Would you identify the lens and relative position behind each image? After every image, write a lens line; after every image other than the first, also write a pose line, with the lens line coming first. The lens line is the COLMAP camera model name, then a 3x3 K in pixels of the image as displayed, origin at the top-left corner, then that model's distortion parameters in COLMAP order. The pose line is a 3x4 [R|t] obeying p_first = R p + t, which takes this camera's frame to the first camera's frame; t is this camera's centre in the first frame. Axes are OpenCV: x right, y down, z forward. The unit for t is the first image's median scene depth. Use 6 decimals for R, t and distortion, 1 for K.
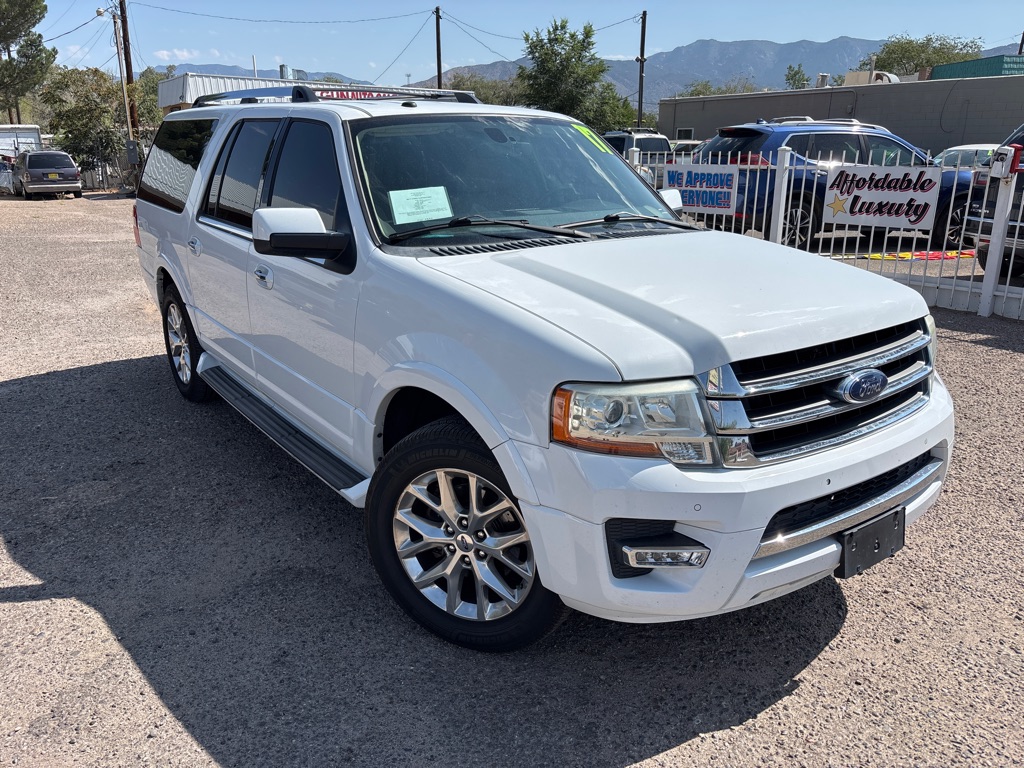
lens RADIAL K [[792.7, 0, 508.5], [0, 792.7, 389.6], [0, 0, 1]] dist [0.016155, -0.002207]
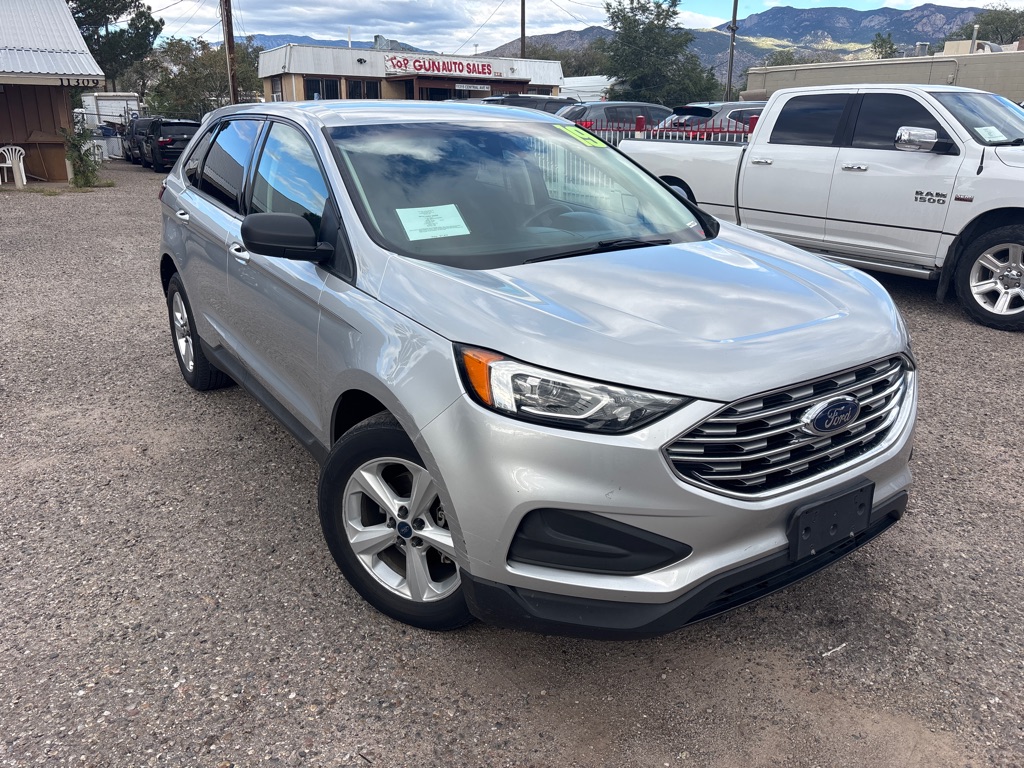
lens RADIAL K [[788.3, 0, 508.0], [0, 788.3, 379.7], [0, 0, 1]] dist [0.061158, -0.076904]
pose [[0.996923, 0.029434, -0.072657, -0.085280], [-0.027819, 0.999345, 0.023149, 0.027070], [0.073290, -0.021057, 0.997088, -0.069608]]
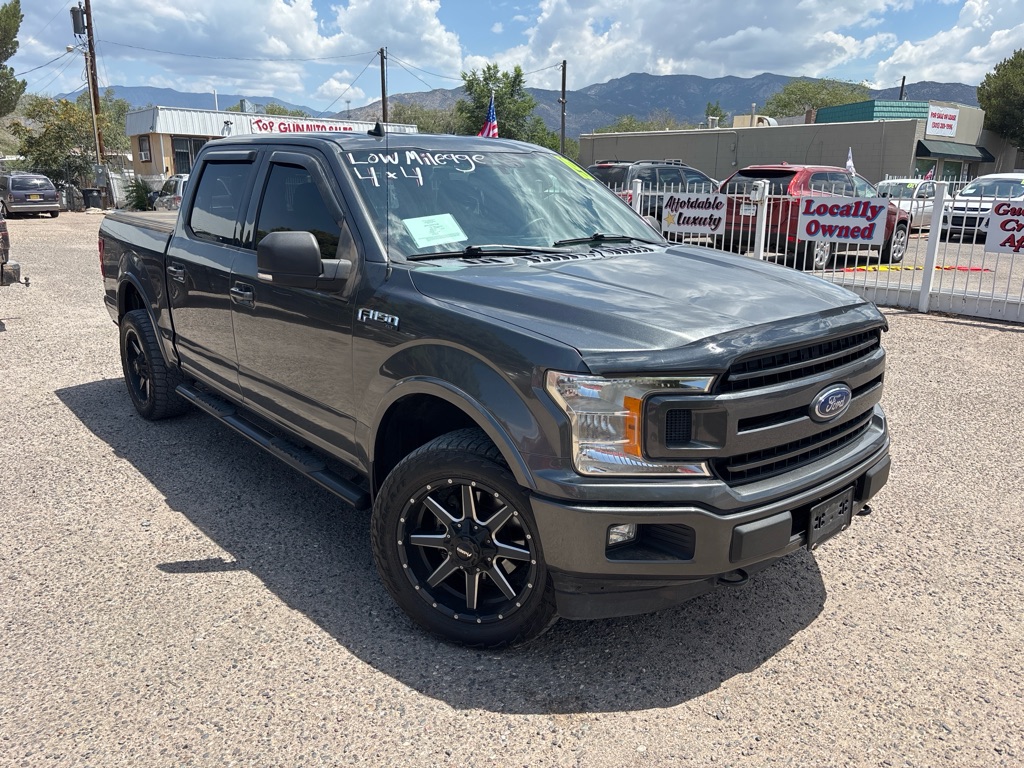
lens RADIAL K [[791.1, 0, 521.9], [0, 791.1, 380.7], [0, 0, 1]] dist [0.012870, -0.001329]
pose [[0.995961, -0.012943, 0.088853, 0.001924], [0.016544, 0.999066, -0.039910, 0.107852], [-0.088254, 0.041218, 0.995245, -0.377571]]
